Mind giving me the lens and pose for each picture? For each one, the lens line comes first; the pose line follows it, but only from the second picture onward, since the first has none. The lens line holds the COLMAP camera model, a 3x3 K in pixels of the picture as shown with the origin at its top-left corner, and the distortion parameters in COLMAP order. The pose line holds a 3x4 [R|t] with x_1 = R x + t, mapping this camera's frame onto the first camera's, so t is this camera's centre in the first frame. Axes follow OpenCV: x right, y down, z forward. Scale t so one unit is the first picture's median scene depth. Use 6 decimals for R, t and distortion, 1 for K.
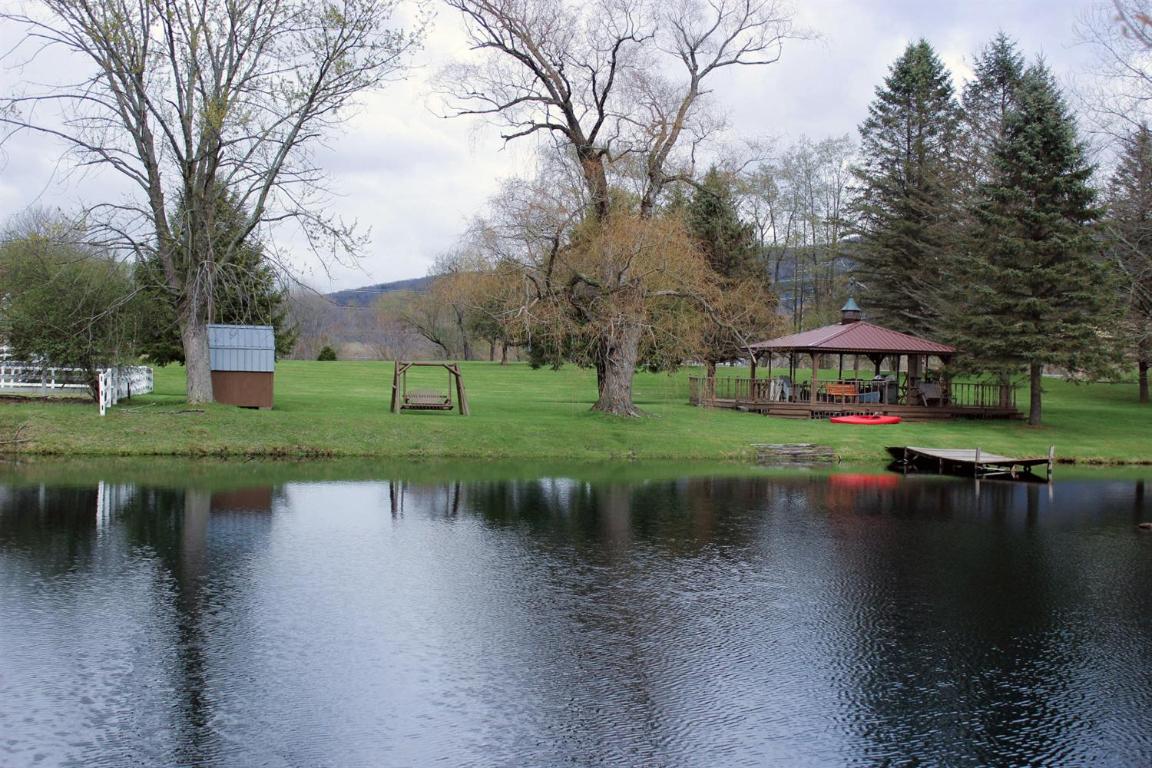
lens RADIAL K [[962.5, 0, 576.2], [0, 962.5, 381.0], [0, 0, 1]] dist [-0.009922, -0.000324]
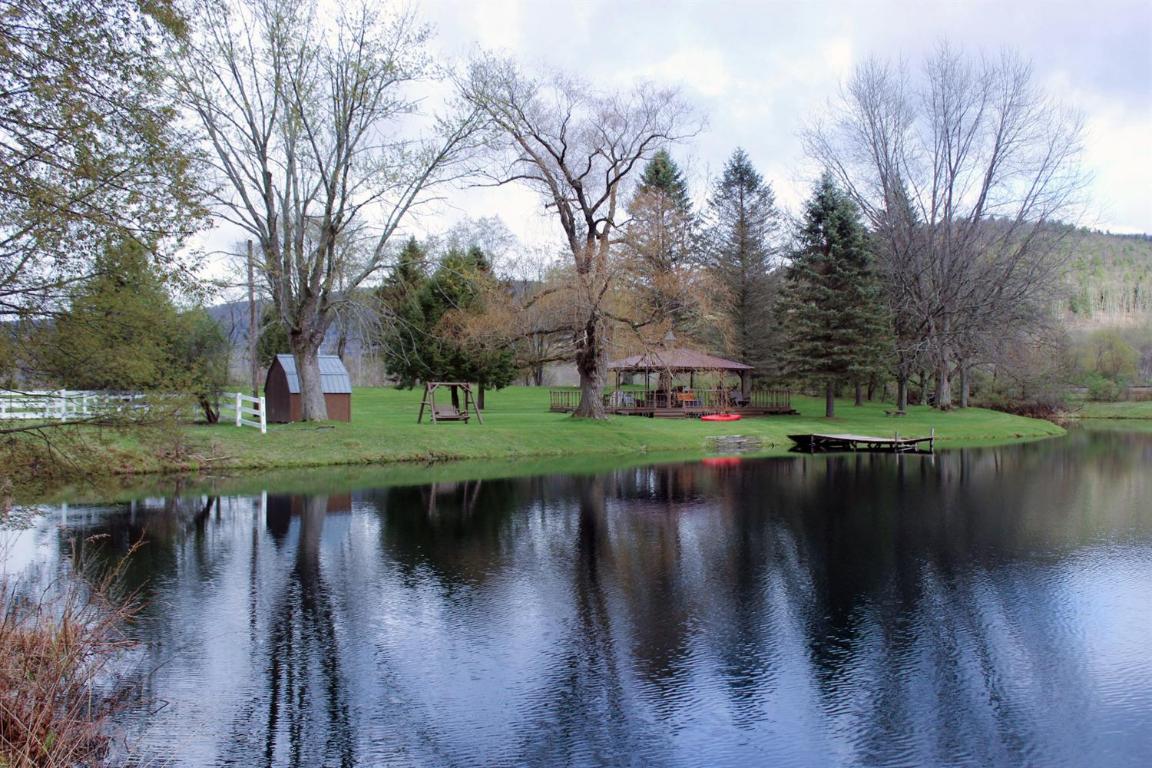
lens RADIAL K [[727.6, 0, 576.2], [0, 727.6, 387.6], [0, 0, 1]] dist [0.002928, 0.000084]
pose [[0.968585, -0.025083, 0.247413, -0.229326], [0.028016, 0.999573, -0.008341, -0.000851], [-0.247098, 0.015011, 0.968874, 0.040599]]
